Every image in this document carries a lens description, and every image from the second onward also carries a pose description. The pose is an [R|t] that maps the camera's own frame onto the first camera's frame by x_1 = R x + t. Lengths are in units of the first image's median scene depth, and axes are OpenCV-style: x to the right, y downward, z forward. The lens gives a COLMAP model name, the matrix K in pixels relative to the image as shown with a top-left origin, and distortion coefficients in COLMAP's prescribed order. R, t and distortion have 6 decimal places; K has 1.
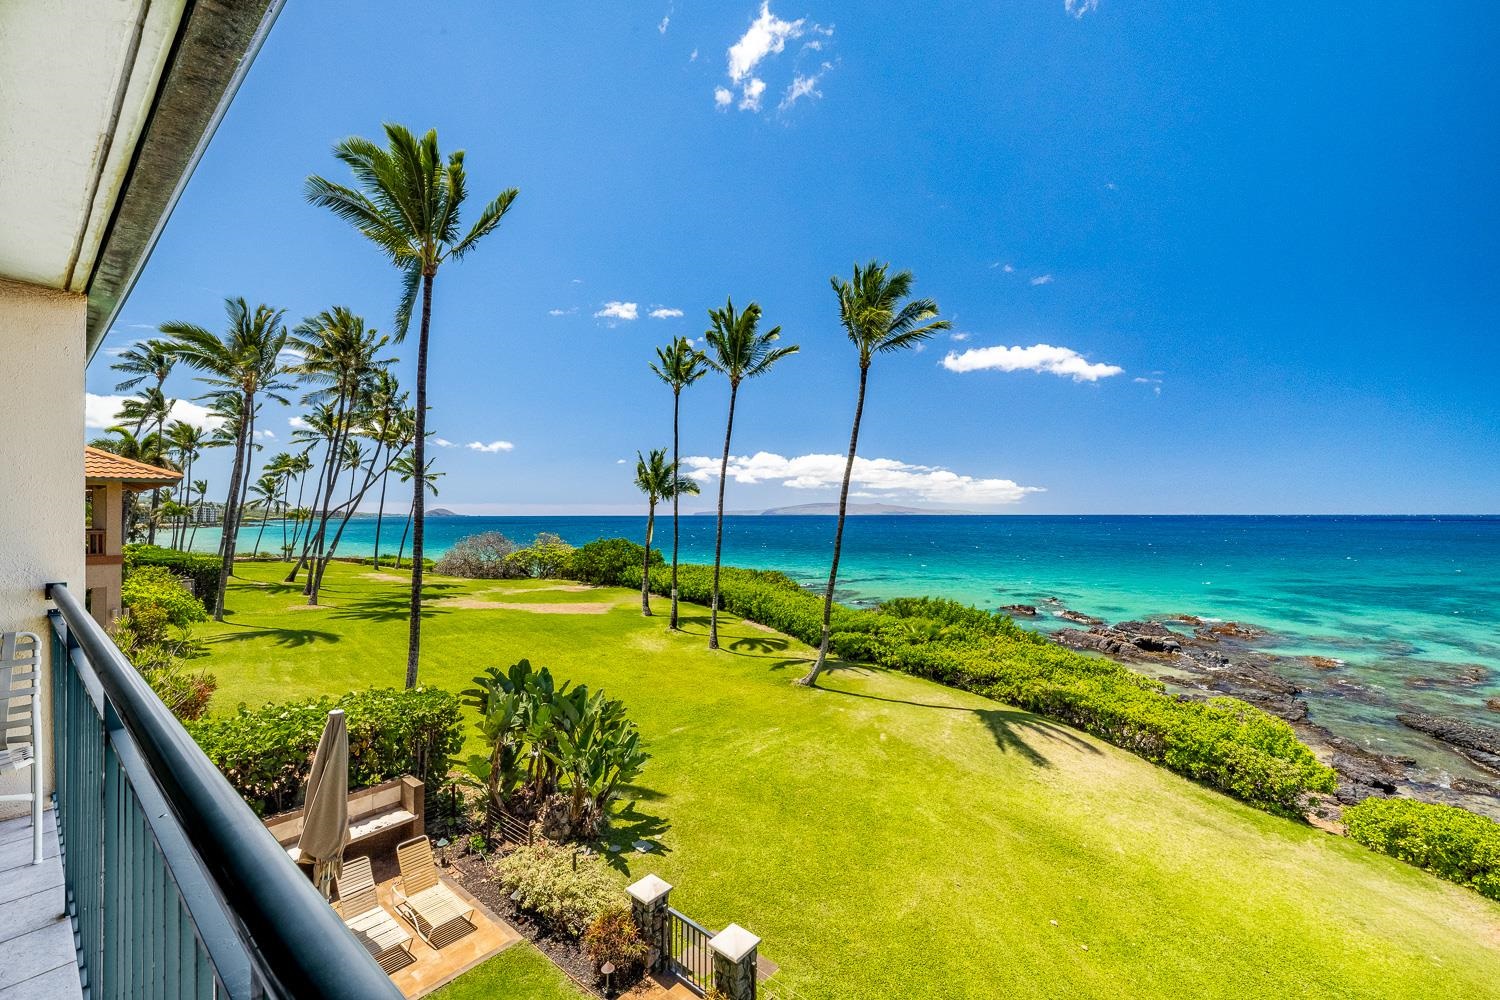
lens RADIAL K [[613.9, 0, 744.5], [0, 613.9, 506.2], [0, 0, 1]] dist [-0.001469, 0.000823]
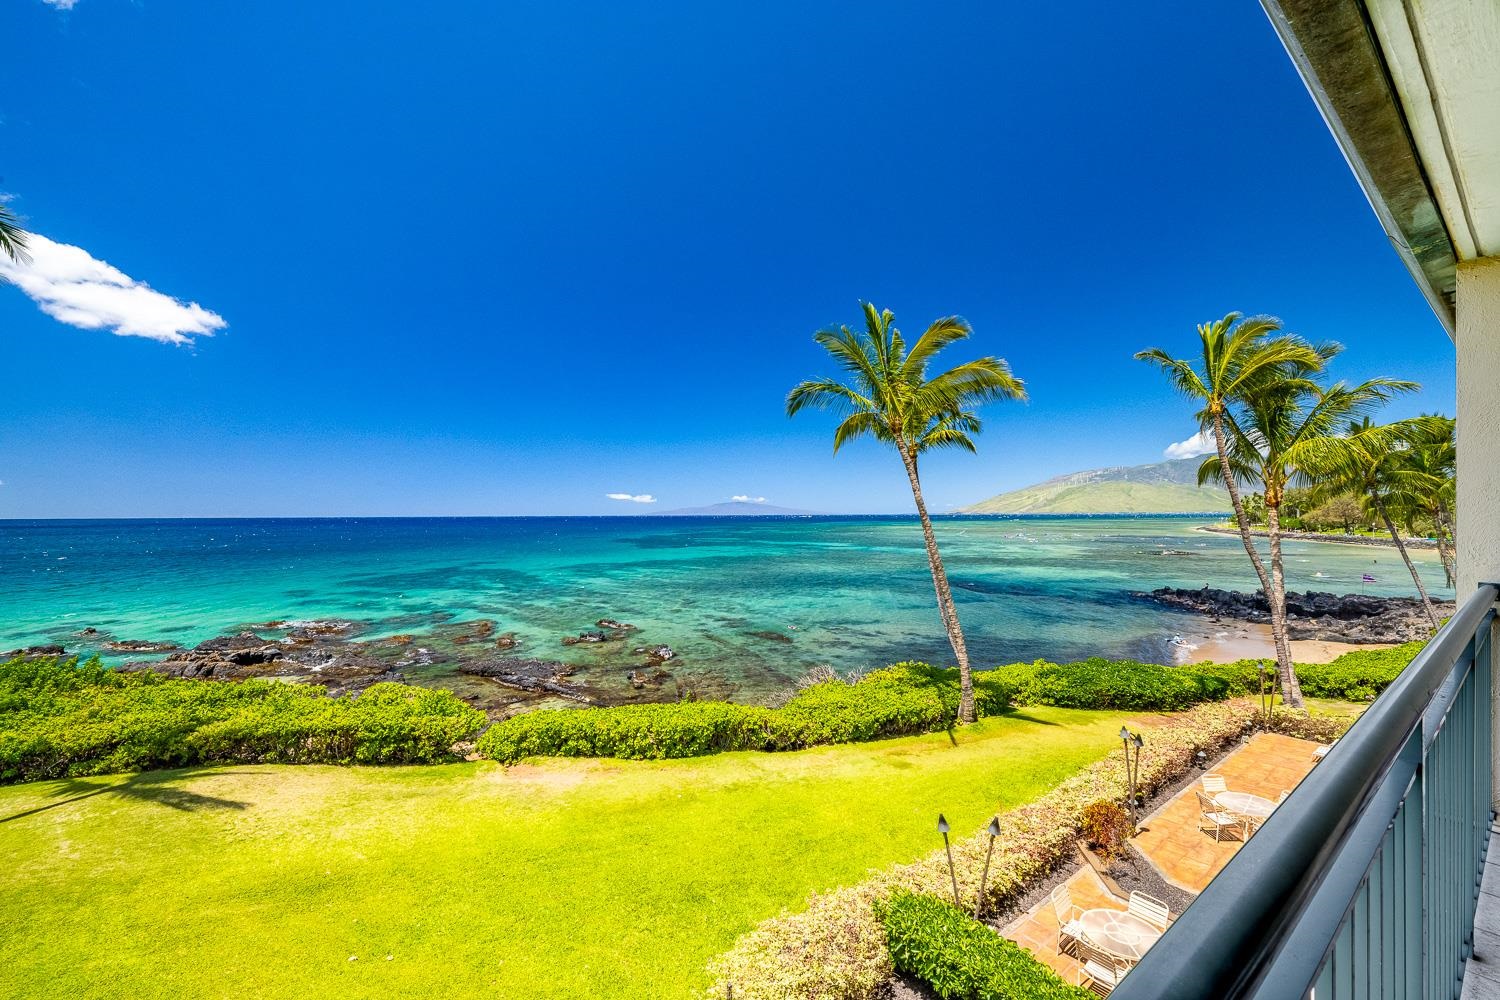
lens RADIAL K [[613.9, 0, 746.4], [0, 613.9, 511.7], [0, 0, 1]] dist [-0.001469, 0.000823]
pose [[0.232905, 0.002862, 0.972495, -0.143967], [-0.006287, 0.999979, -0.001438, 0.001616], [-0.972479, -0.005779, 0.232918, 0.117565]]
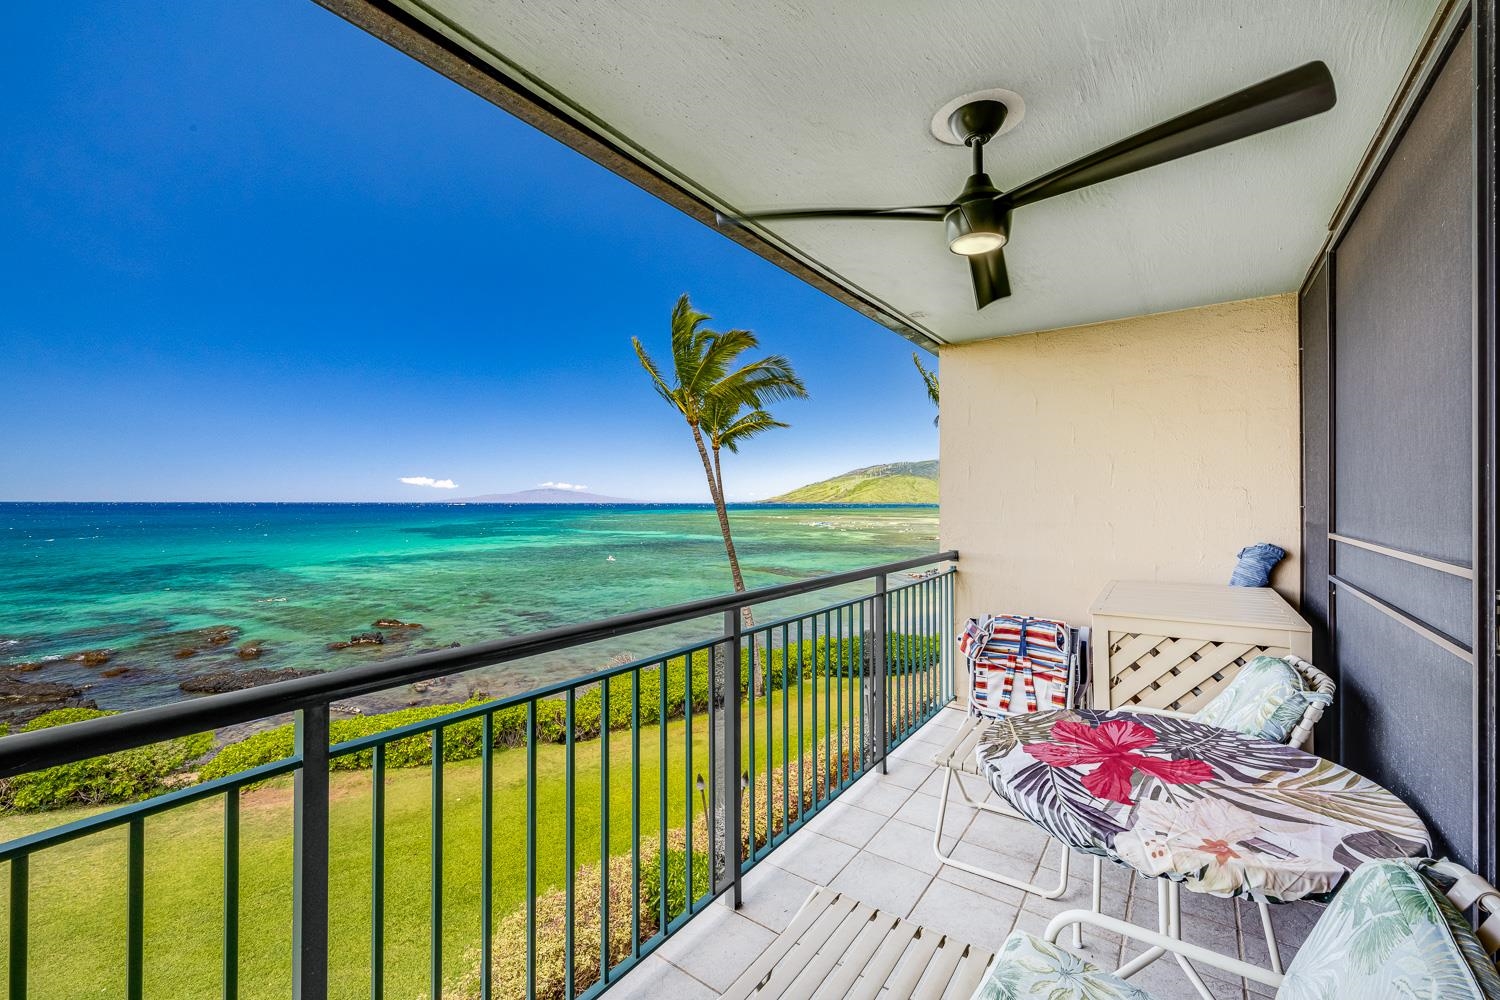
lens RADIAL K [[613.9, 0, 743.9], [0, 613.9, 492.2], [0, 0, 1]] dist [-0.001469, 0.000823]
pose [[-0.063273, 0.016407, 0.997861, -0.174279], [-0.013095, 0.999765, -0.017268, 0.000584], [-0.997910, -0.014160, -0.063043, 0.082961]]
